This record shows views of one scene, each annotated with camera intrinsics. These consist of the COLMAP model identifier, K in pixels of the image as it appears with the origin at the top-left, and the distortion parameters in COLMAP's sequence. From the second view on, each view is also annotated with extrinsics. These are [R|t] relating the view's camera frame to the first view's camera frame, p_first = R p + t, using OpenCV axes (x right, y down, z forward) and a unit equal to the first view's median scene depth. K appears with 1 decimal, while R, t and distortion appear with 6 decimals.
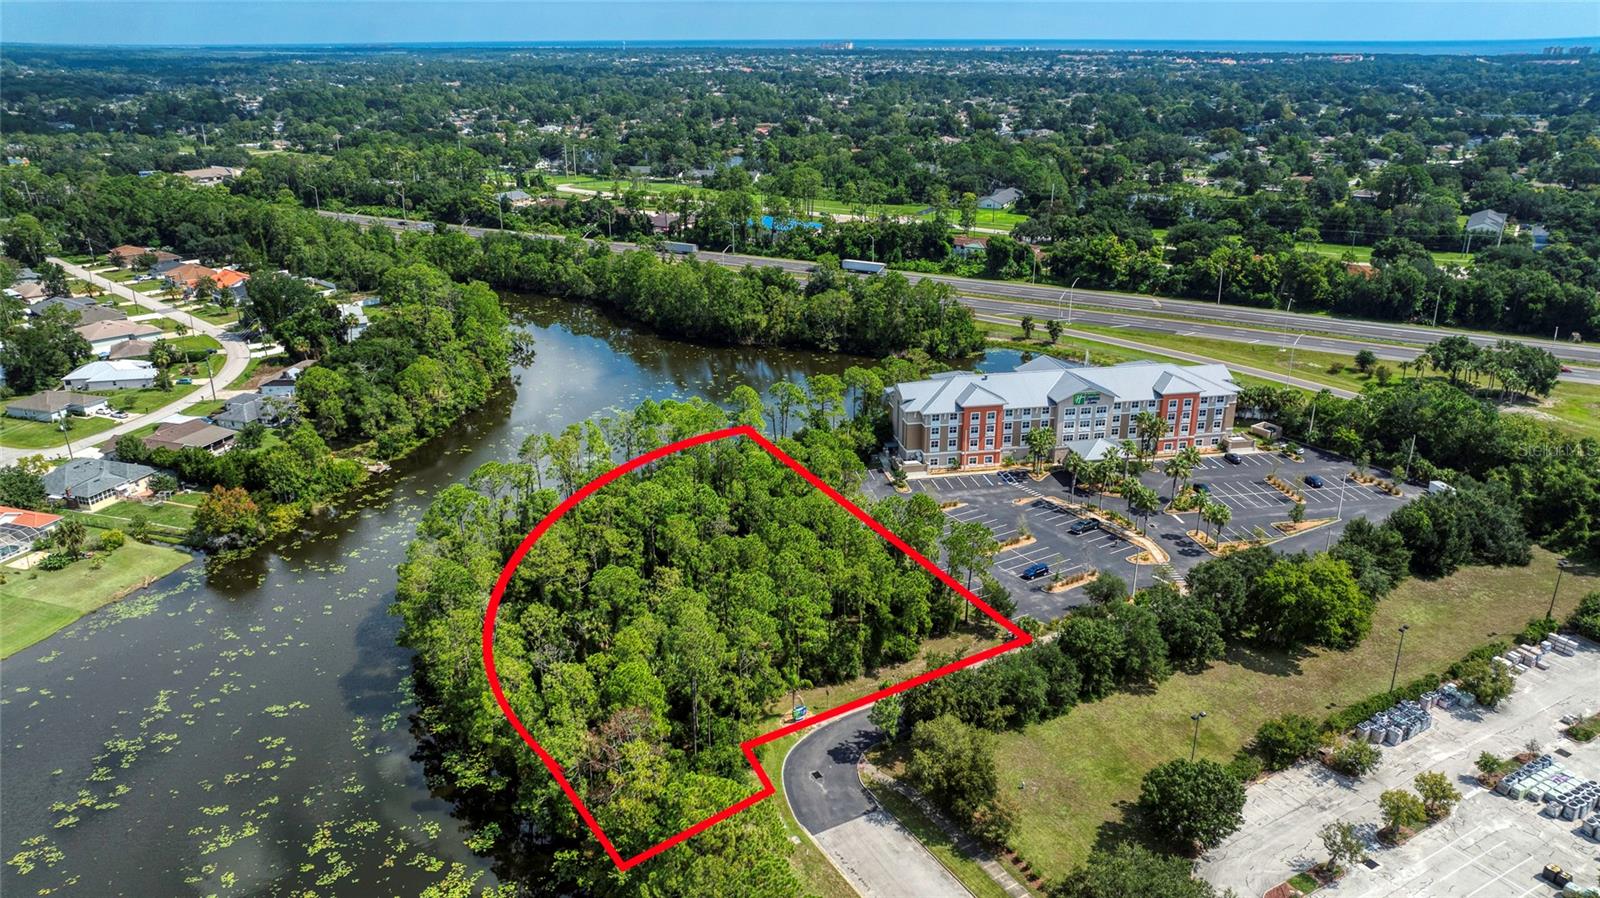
lens RADIAL K [[1115.9, 0, 800.0], [0, 1115.9, 449.0], [0, 0, 1]] dist [-0.020399, 0.001018]
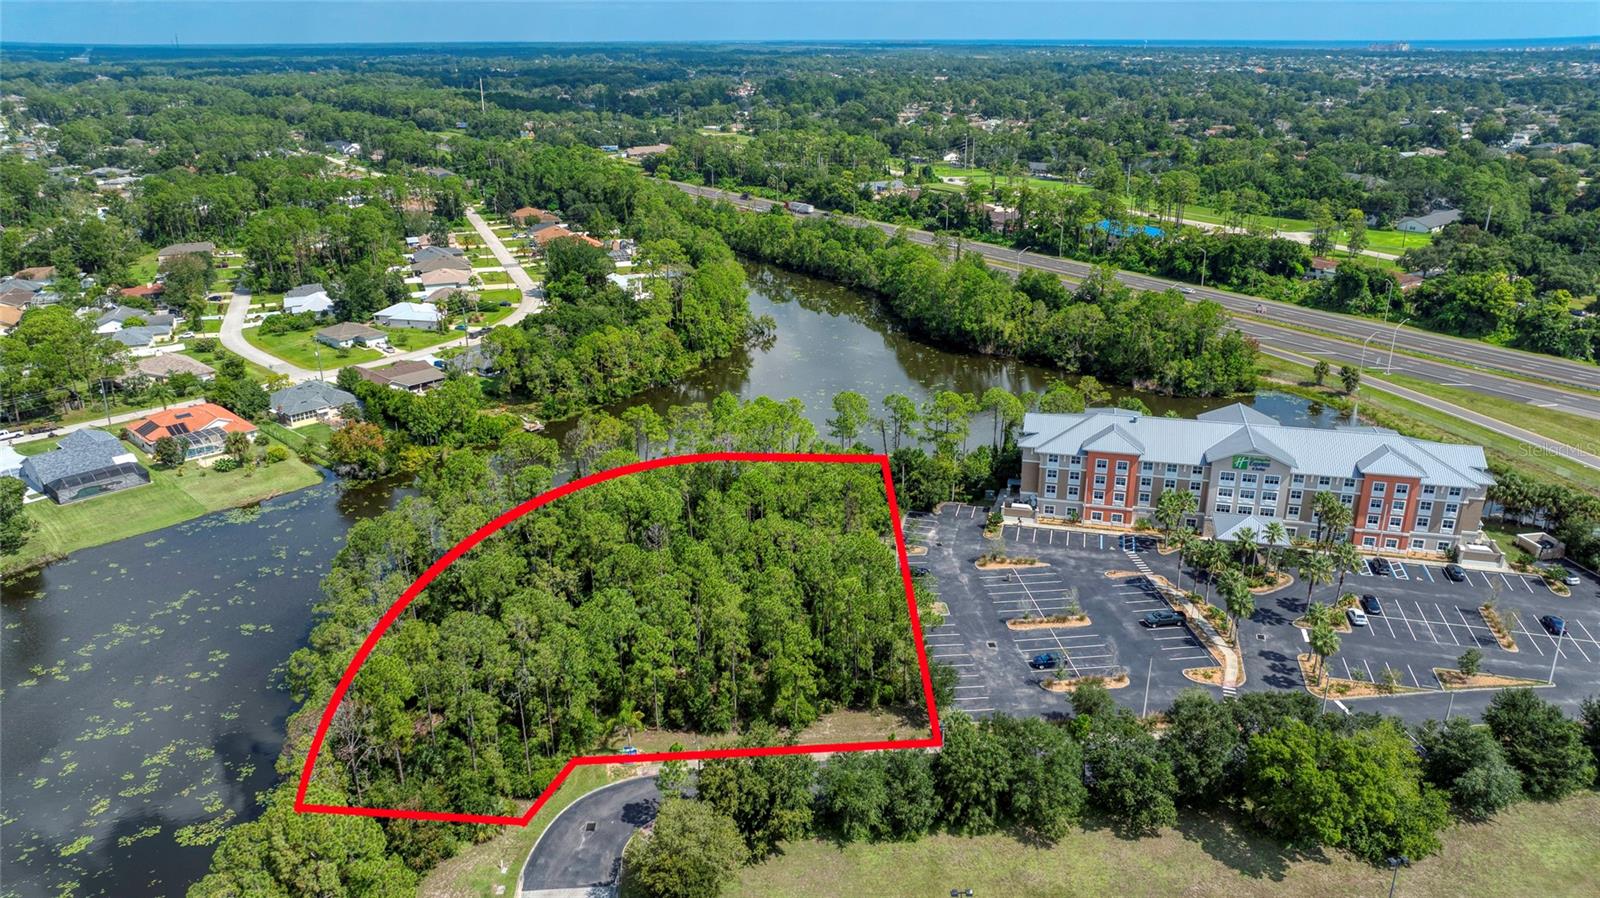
lens RADIAL K [[1115.9, 0, 800.0], [0, 1115.9, 449.0], [0, 0, 1]] dist [-0.020399, 0.001018]
pose [[0.906739, 0.146807, -0.395313, 0.274799], [-0.146149, 0.988746, 0.031965, -0.033248], [0.395557, 0.028790, 0.917990, 0.142885]]
